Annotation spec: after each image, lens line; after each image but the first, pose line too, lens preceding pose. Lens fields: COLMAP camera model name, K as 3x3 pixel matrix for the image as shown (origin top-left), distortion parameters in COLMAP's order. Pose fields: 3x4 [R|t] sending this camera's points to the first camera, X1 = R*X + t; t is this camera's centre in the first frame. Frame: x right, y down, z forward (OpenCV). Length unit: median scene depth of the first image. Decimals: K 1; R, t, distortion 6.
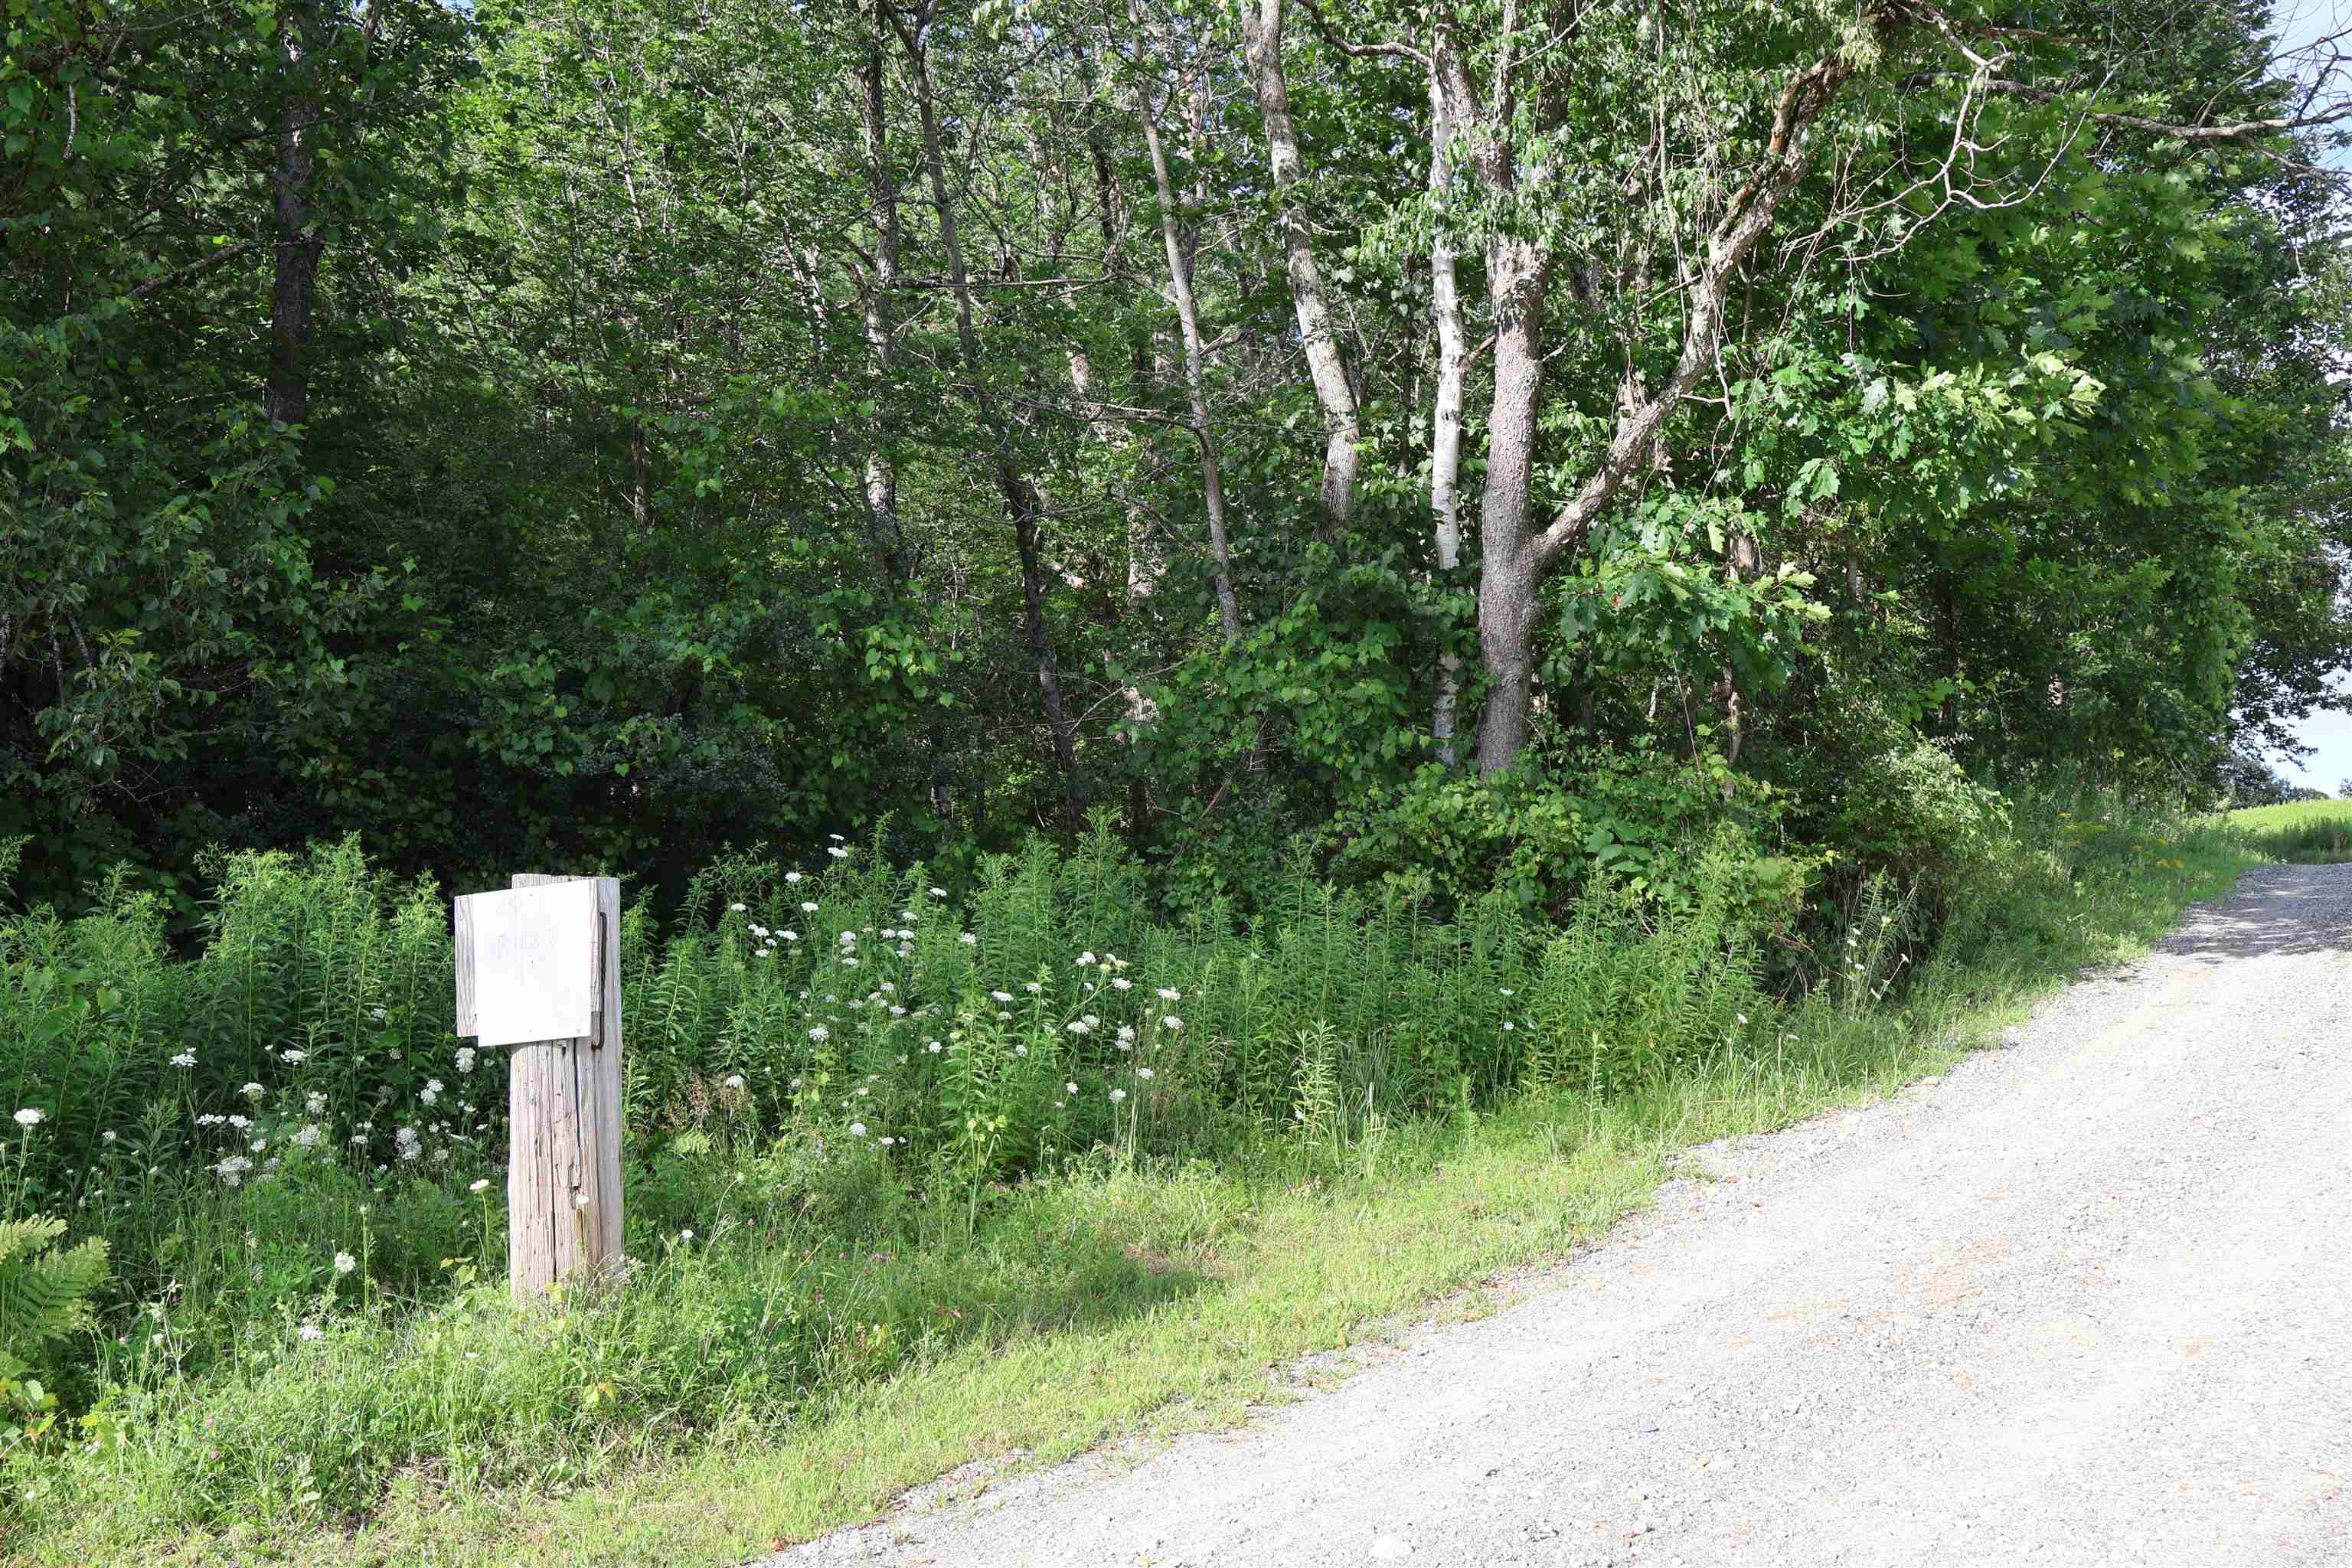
lens RADIAL K [[2031.8, 0, 1185.4], [0, 2031.8, 774.7], [0, 0, 1]] dist [0.037101, -0.008240]
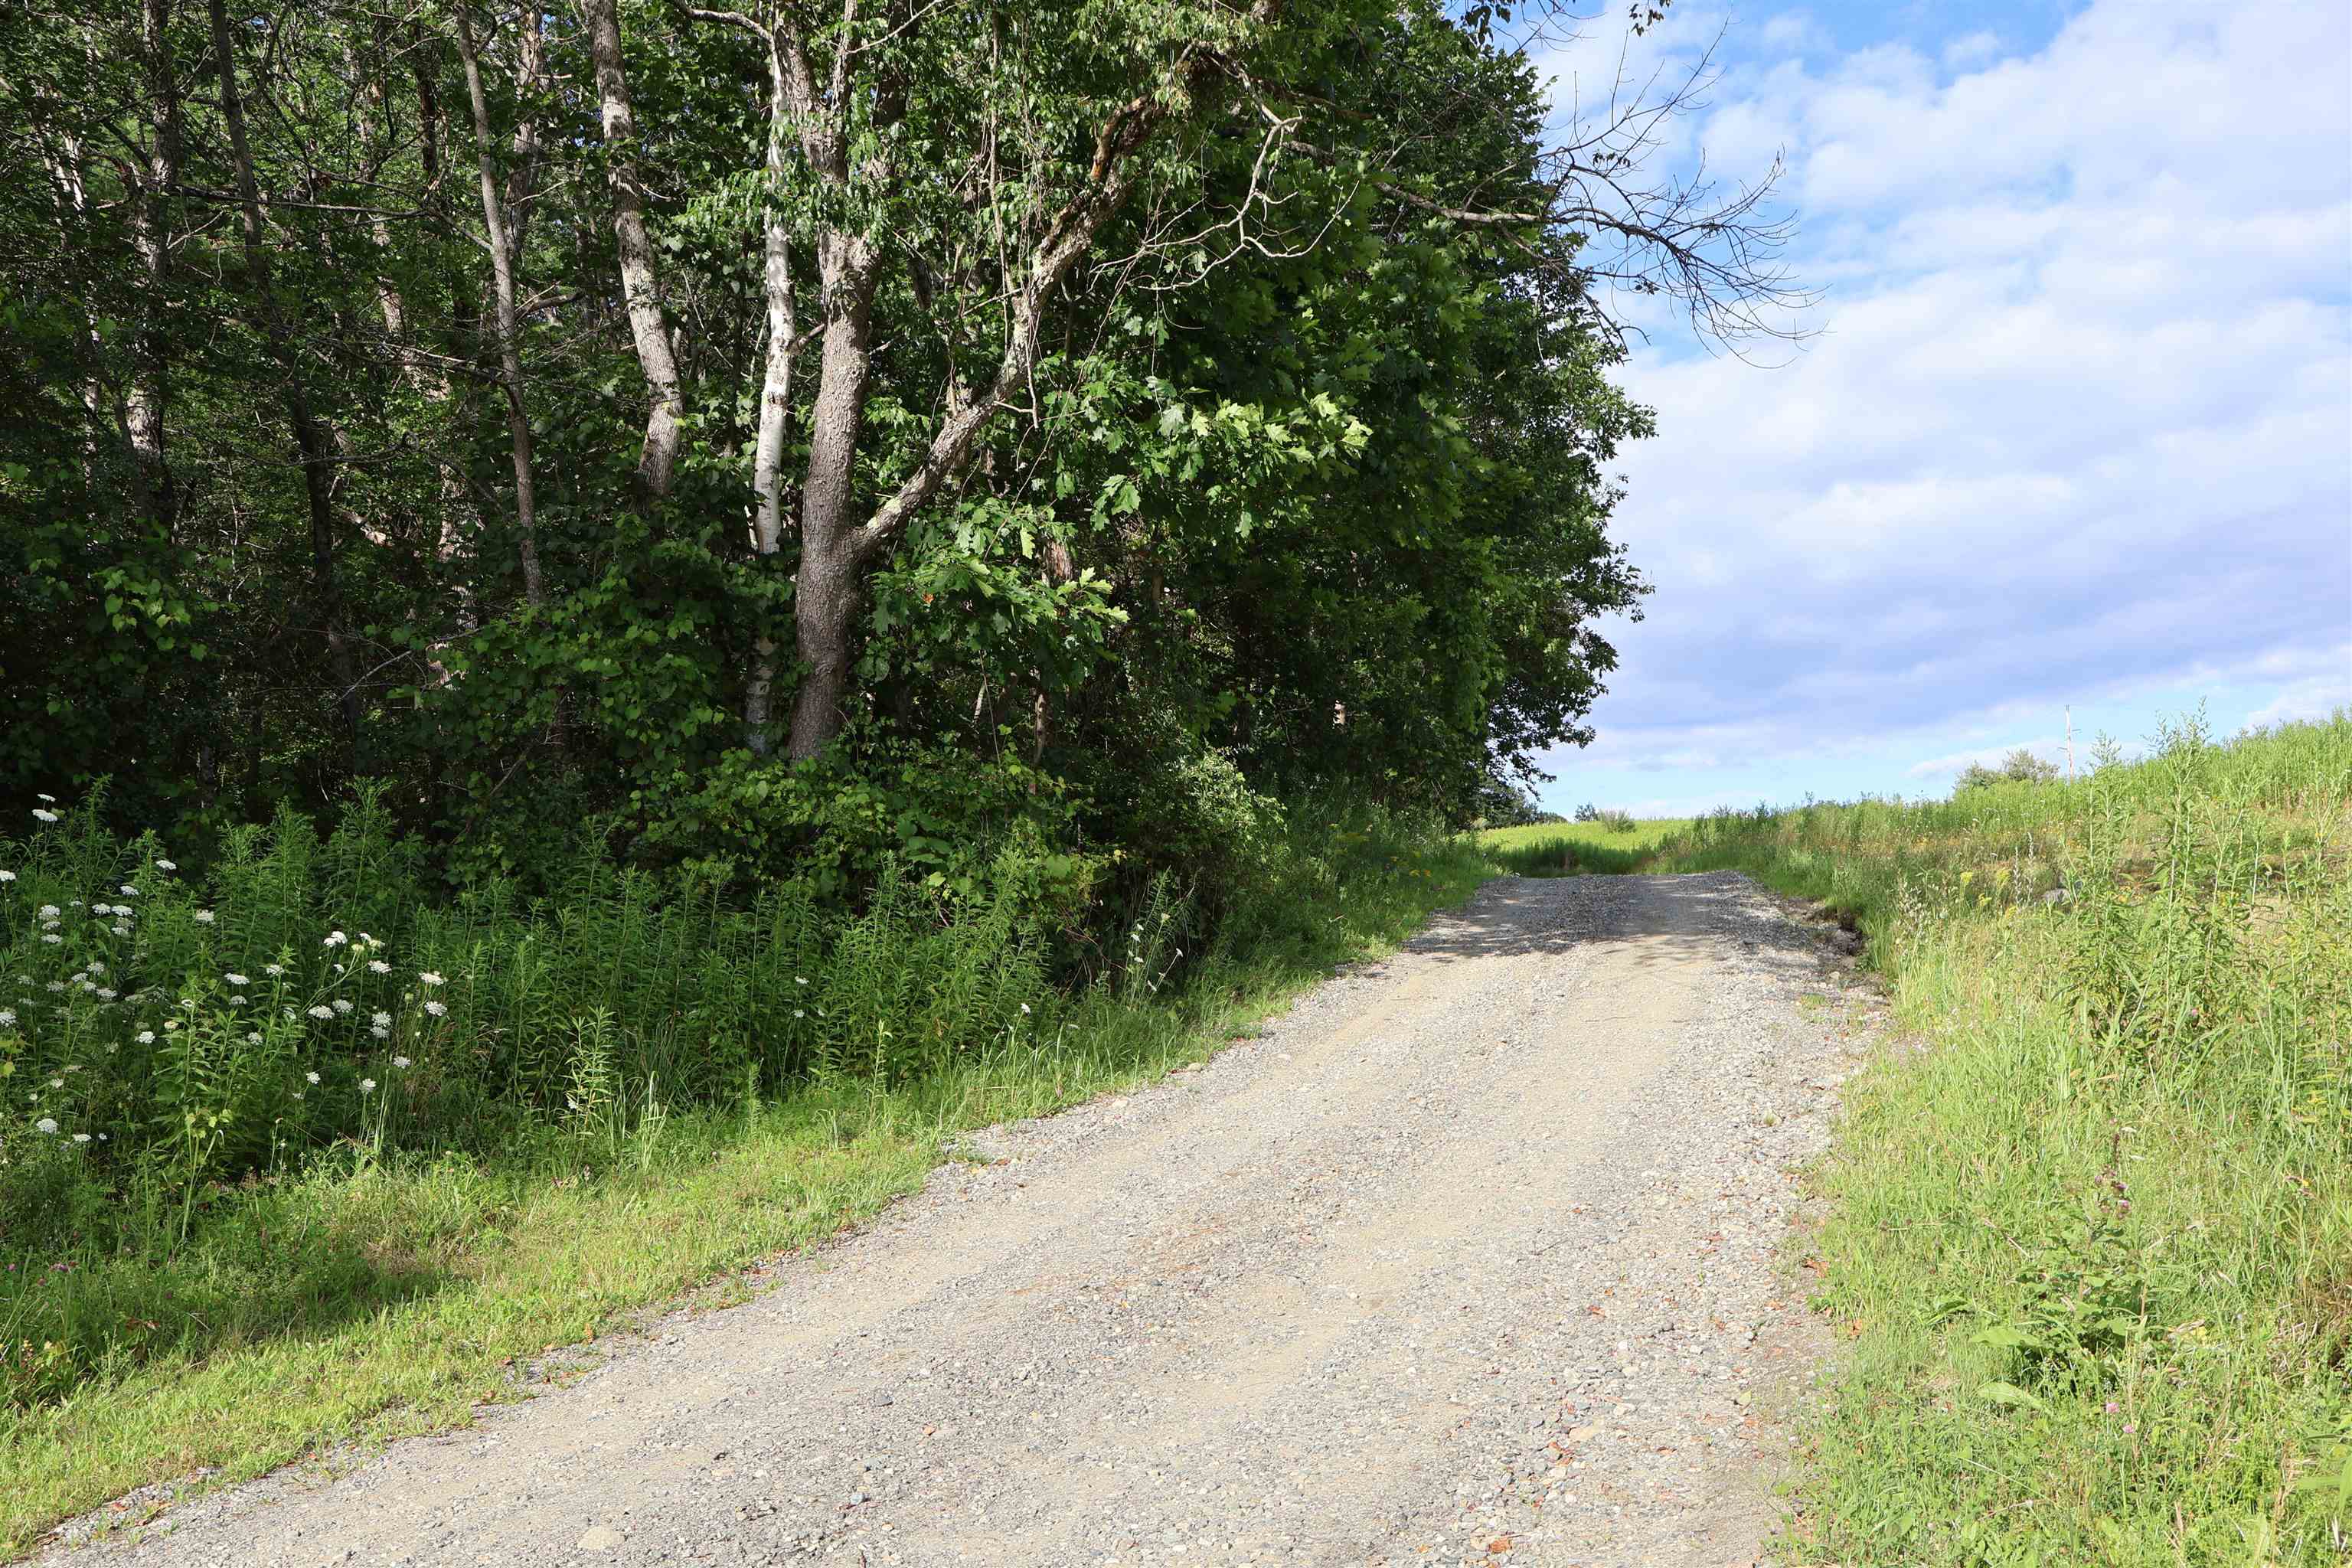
lens RADIAL K [[2031.7, 0, 1176.0], [0, 2031.7, 784.0], [0, 0, 1]] dist [0.035177, -0.001852]
pose [[0.948616, 0.042848, 0.313516, 0.014229], [-0.045294, 0.998974, 0.000520, 0.001602], [-0.313172, -0.014694, 0.949583, -0.004463]]
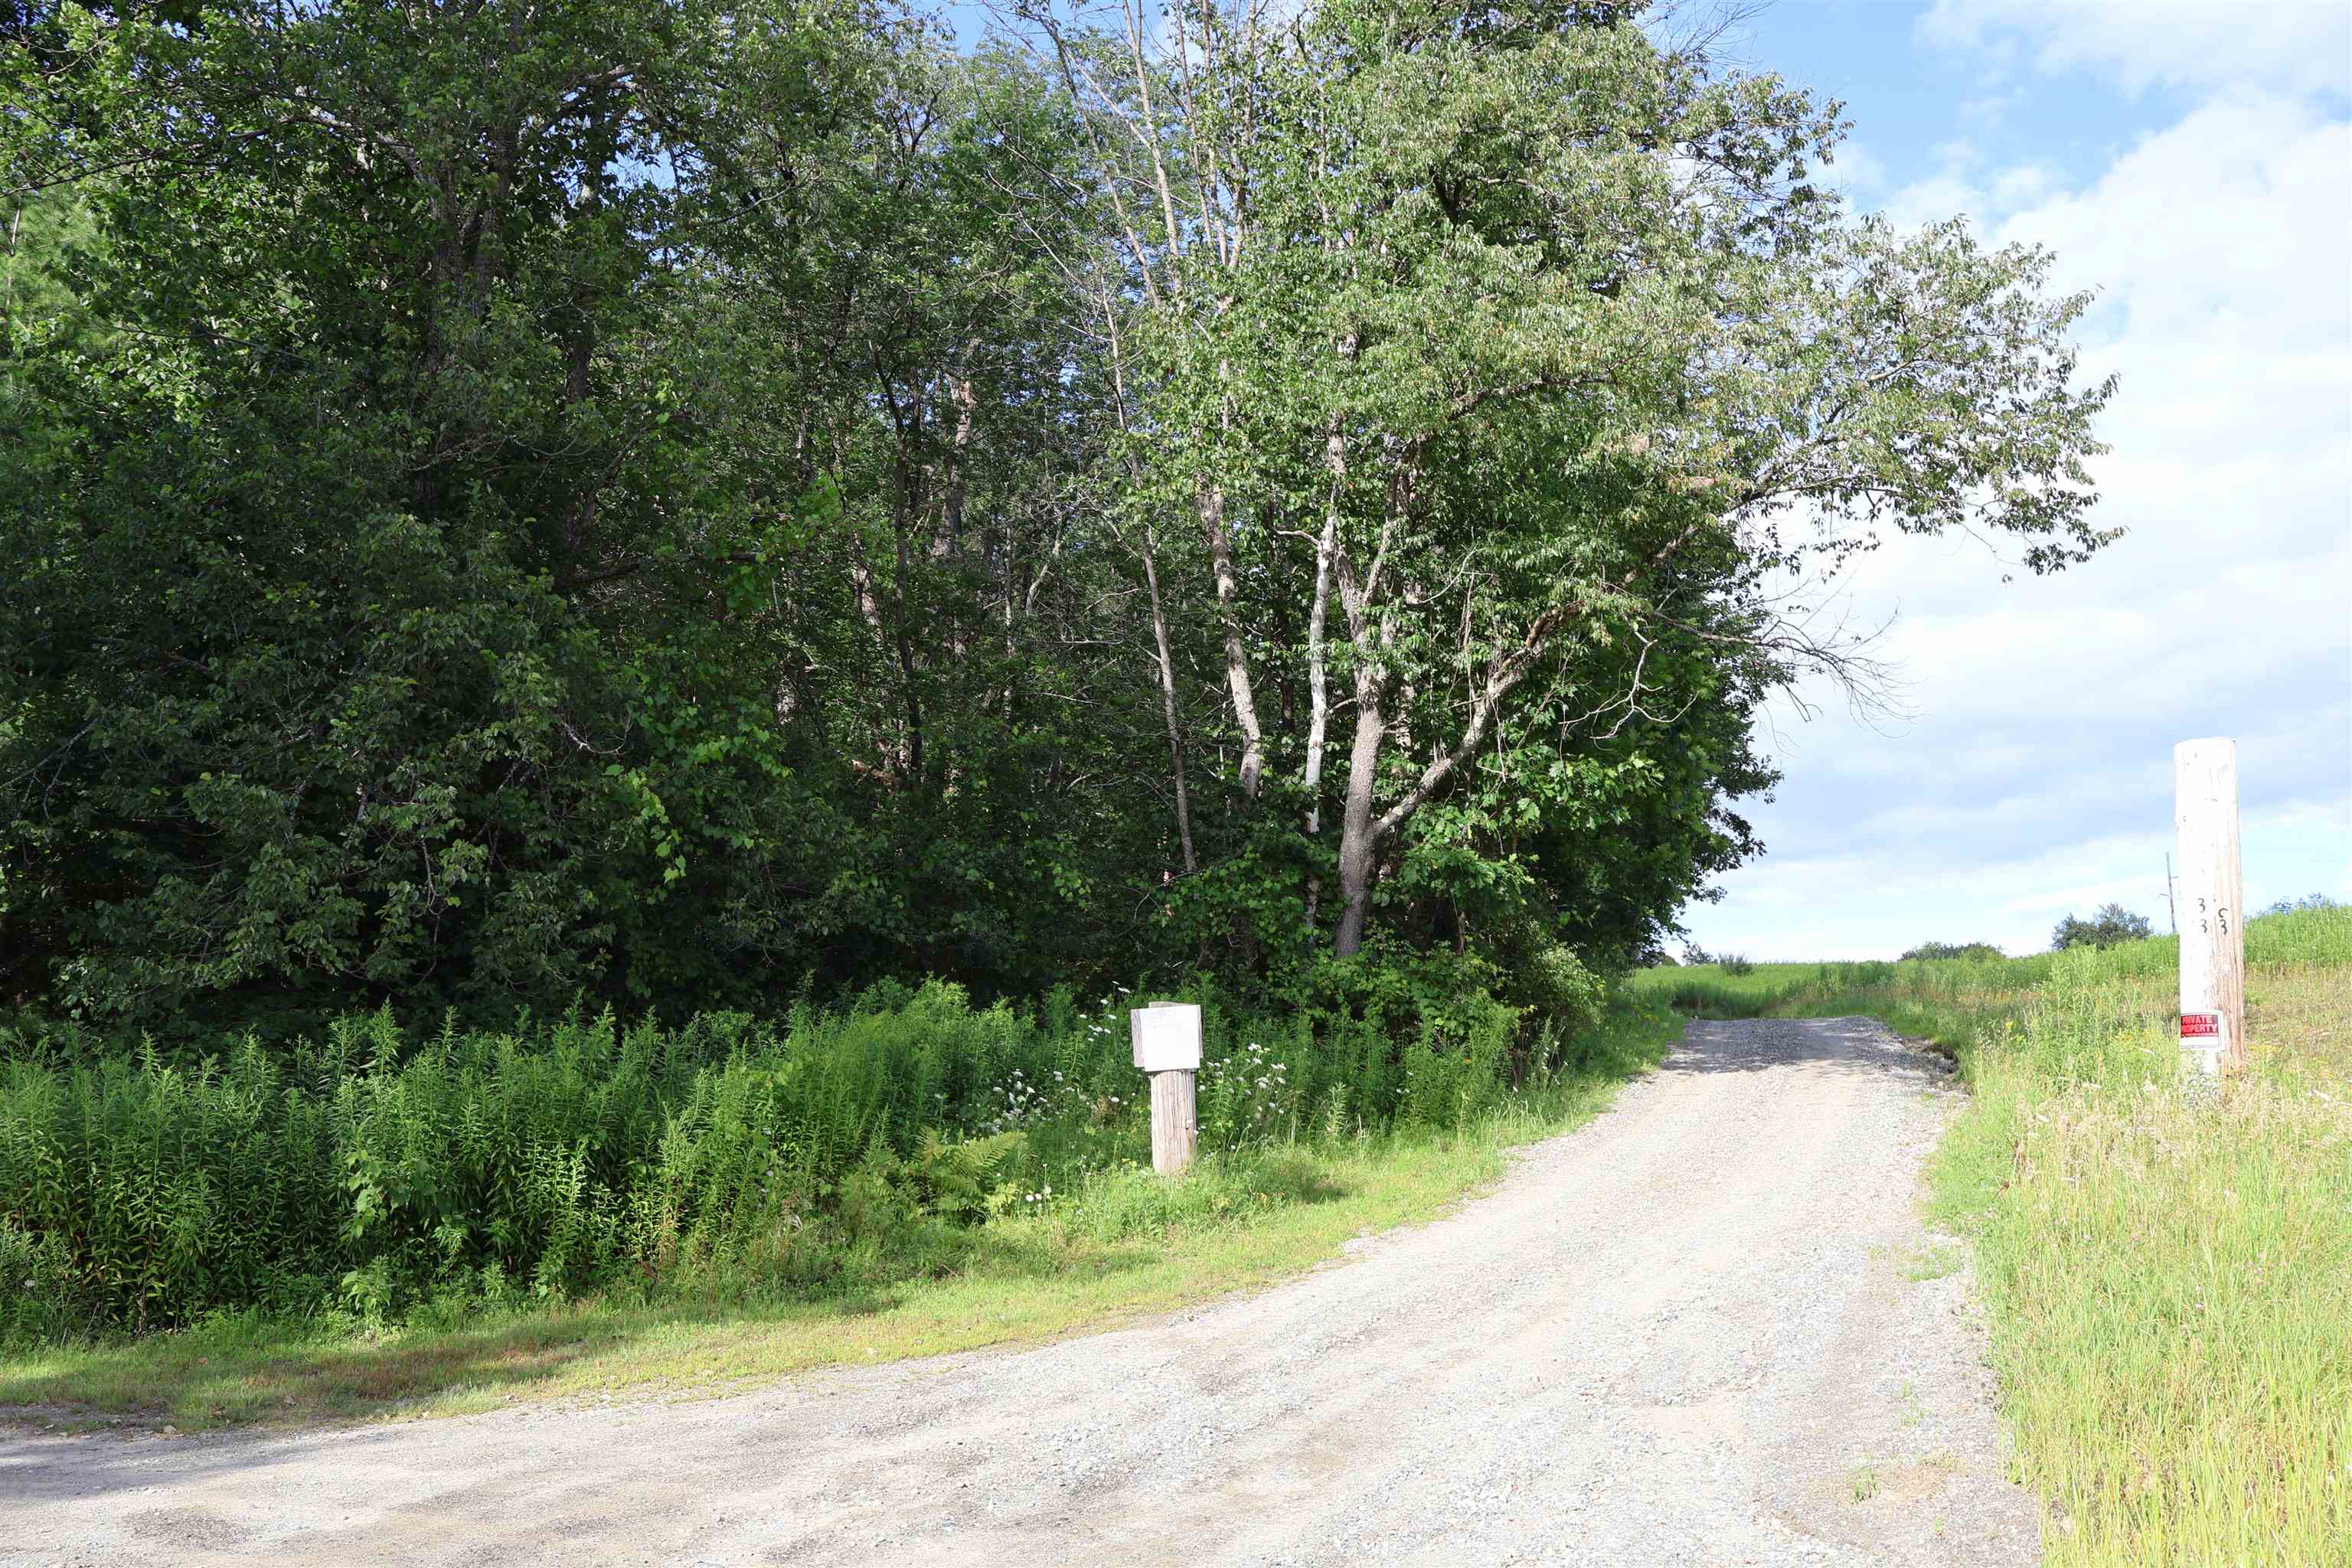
lens RADIAL K [[1978.9, 0, 1176.0], [0, 1978.9, 784.0], [0, 0, 1]] dist [-0.003441, -0.003261]
pose [[0.964183, 0.066762, 0.256699, -0.497075], [-0.051522, 0.996512, -0.065652, -0.030716], [-0.260186, 0.050075, 0.964259, -0.706581]]
